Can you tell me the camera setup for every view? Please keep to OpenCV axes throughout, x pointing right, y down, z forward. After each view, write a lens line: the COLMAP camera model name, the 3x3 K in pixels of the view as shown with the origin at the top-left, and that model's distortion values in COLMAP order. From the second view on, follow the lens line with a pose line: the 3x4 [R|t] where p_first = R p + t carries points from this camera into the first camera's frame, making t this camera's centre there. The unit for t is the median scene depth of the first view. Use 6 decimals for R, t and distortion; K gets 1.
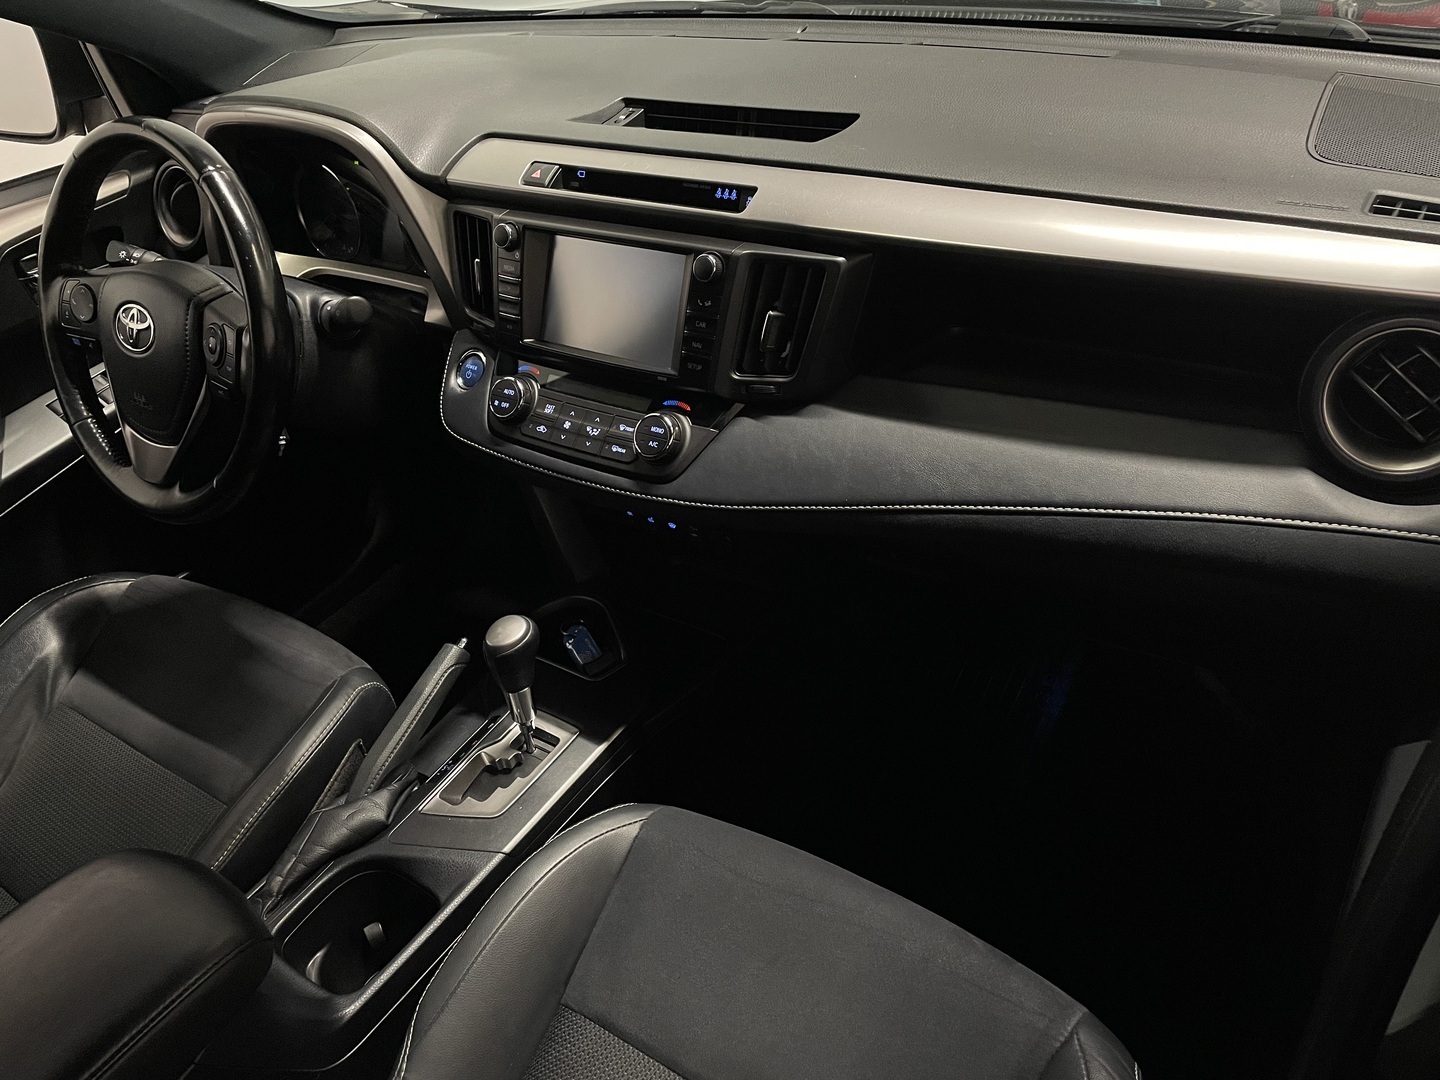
lens RADIAL K [[1099.6, 0, 721.5], [0, 1099.6, 526.3], [0, 0, 1]] dist [0.090253, -0.126122]
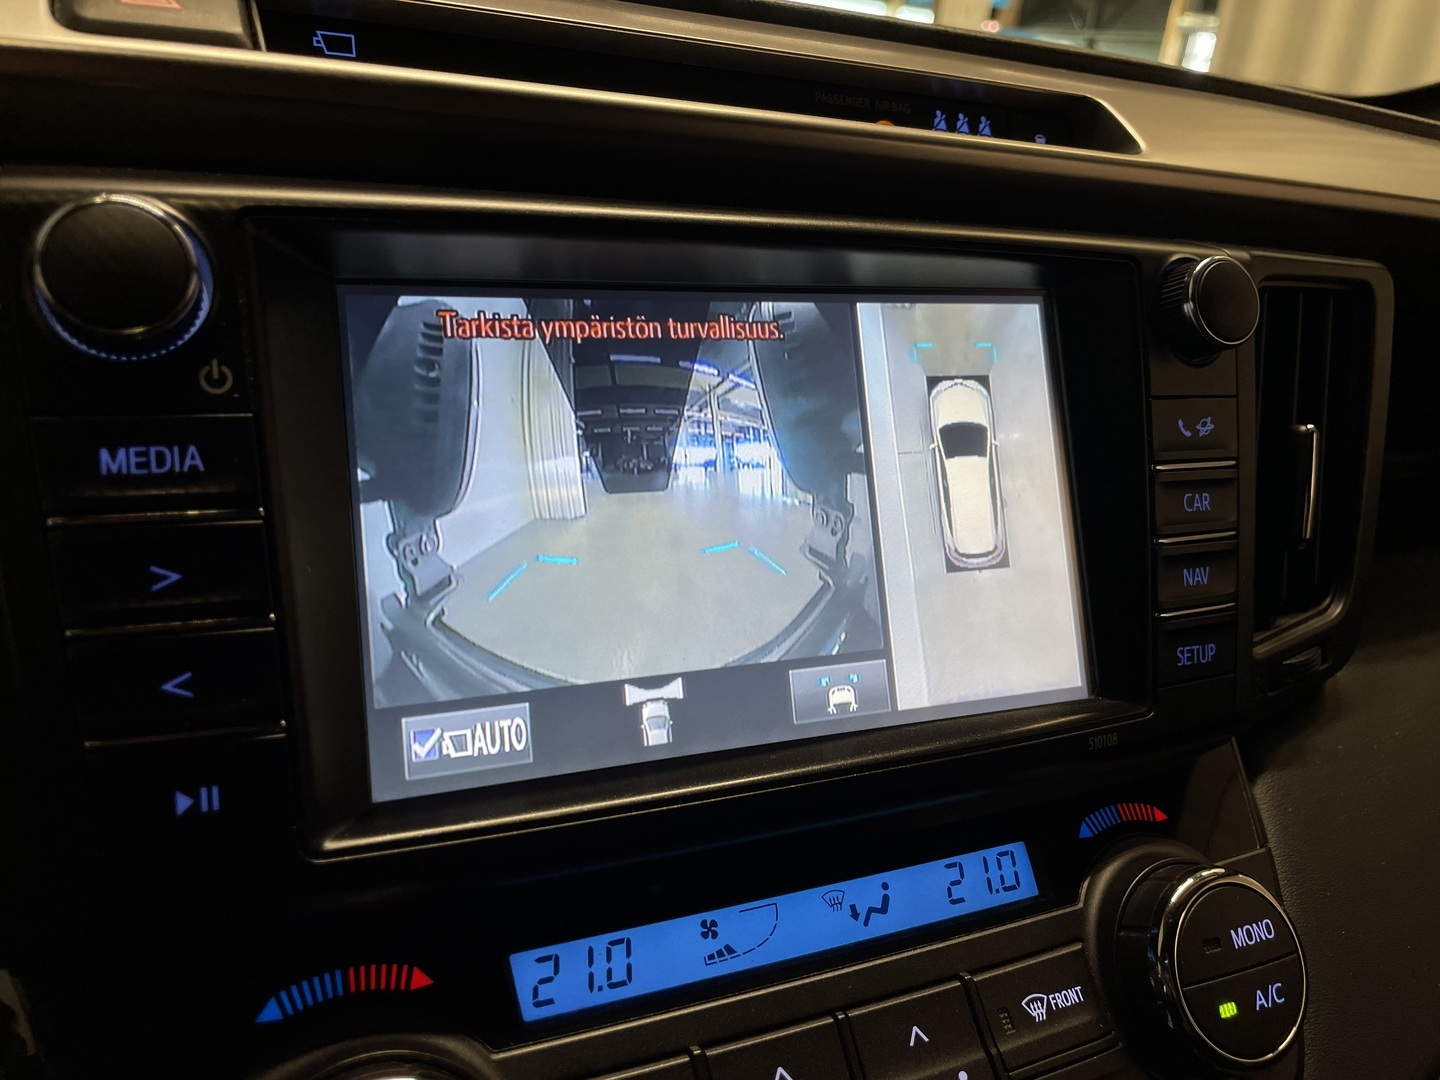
lens RADIAL K [[1101.0, 0, 726.5], [0, 1101.0, 526.0], [0, 0, 1]] dist [0.090018, -0.125377]
pose [[0.517150, -0.141563, 0.844107, -0.299344], [0.359775, 0.930820, -0.064314, -0.187458], [-0.776607, 0.336949, 0.532304, 0.872440]]
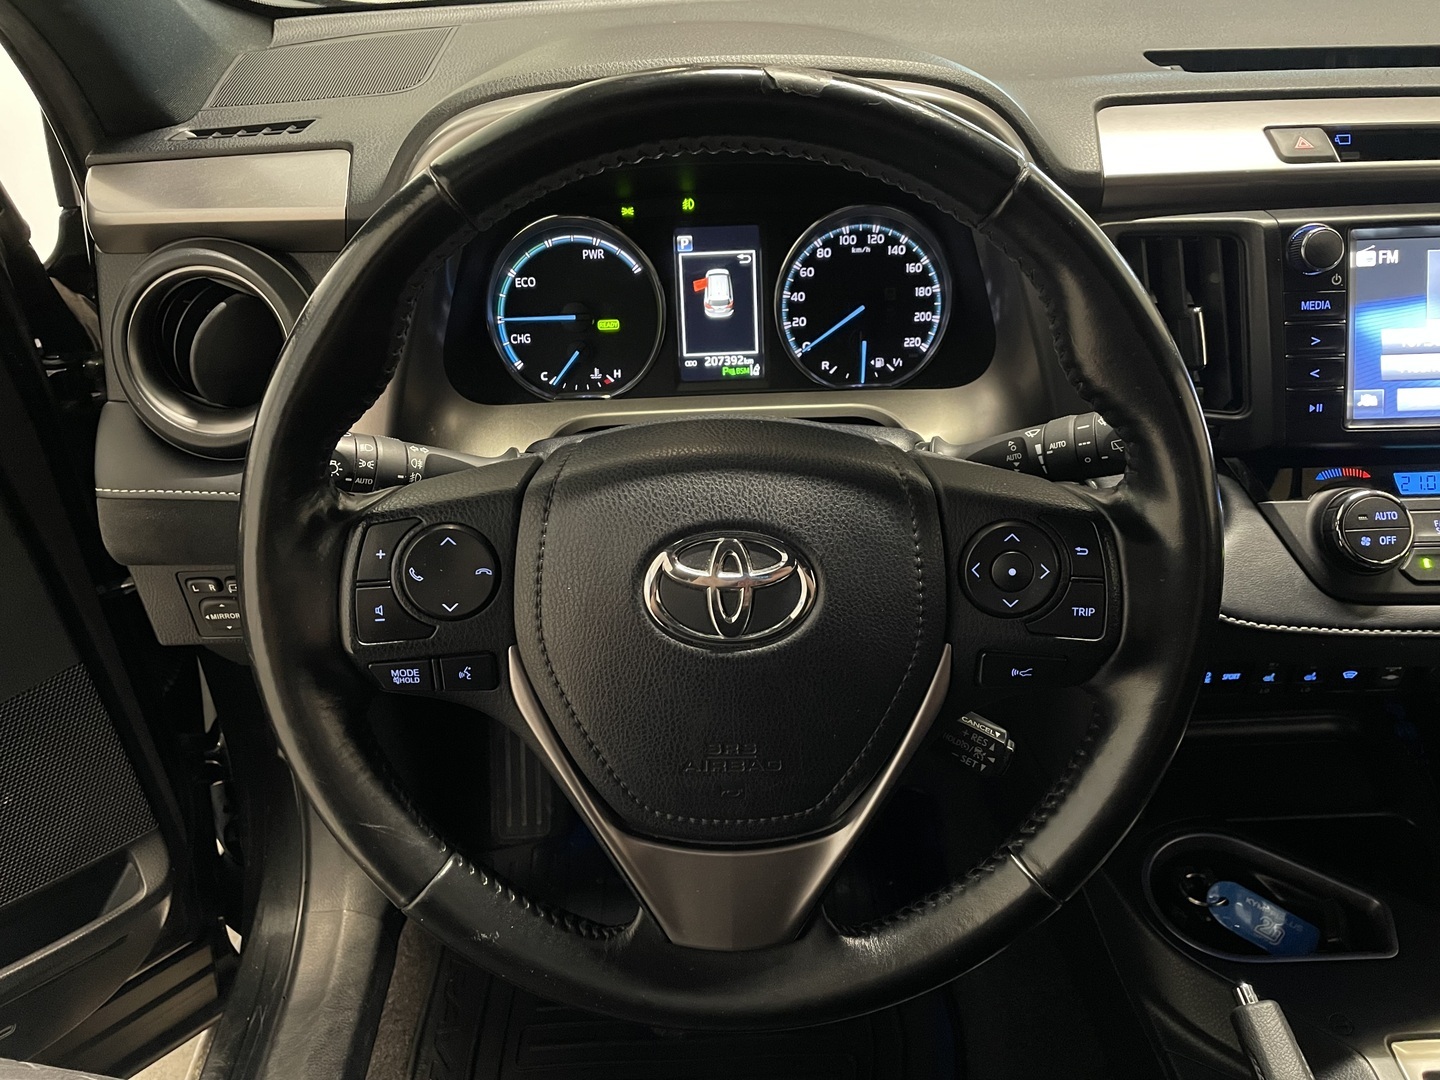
lens RADIAL K [[1099.6, 0, 721.5], [0, 1099.6, 526.3], [0, 0, 1]] dist [0.090253, -0.126122]
pose [[0.815862, -0.230408, 0.530360, -0.787352], [0.281725, 0.959351, -0.016605, -0.207259], [-0.504975, 0.162963, 0.847610, 0.711573]]
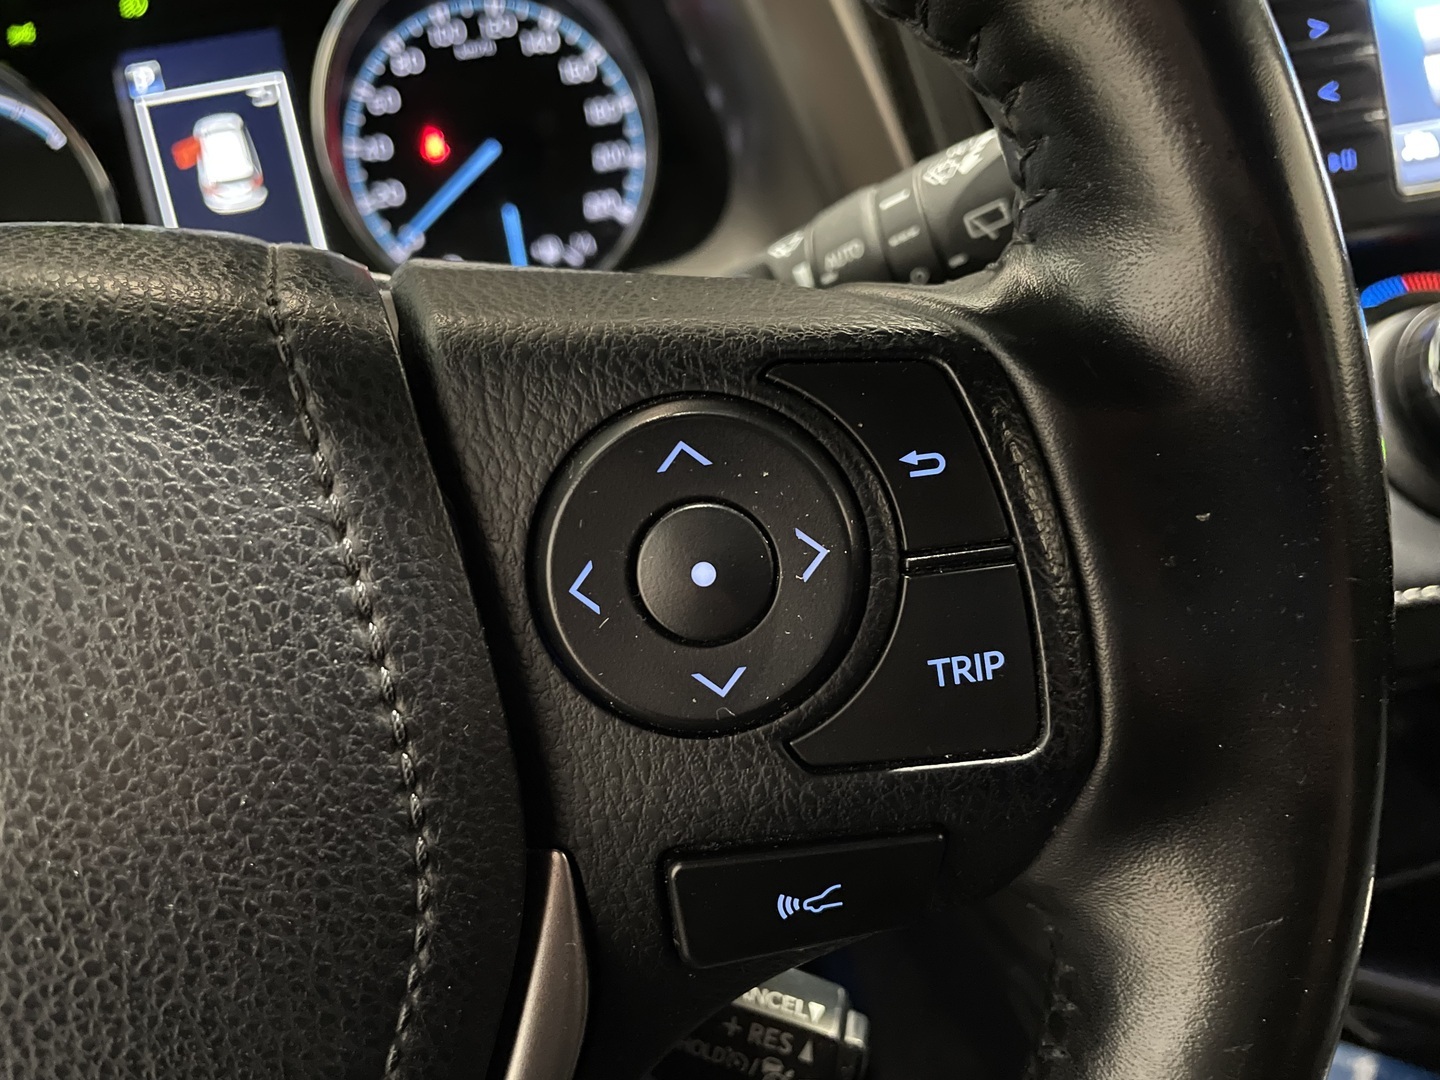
lens RADIAL K [[1136.3, 0, 721.5], [0, 1136.3, 526.3], [0, 0, 1]] dist [0.072628, -0.135683]
pose [[0.710396, -0.331591, 0.620793, -0.543777], [0.440697, 0.897307, -0.025016, -0.165948], [-0.548747, 0.291353, 0.783575, 0.922868]]
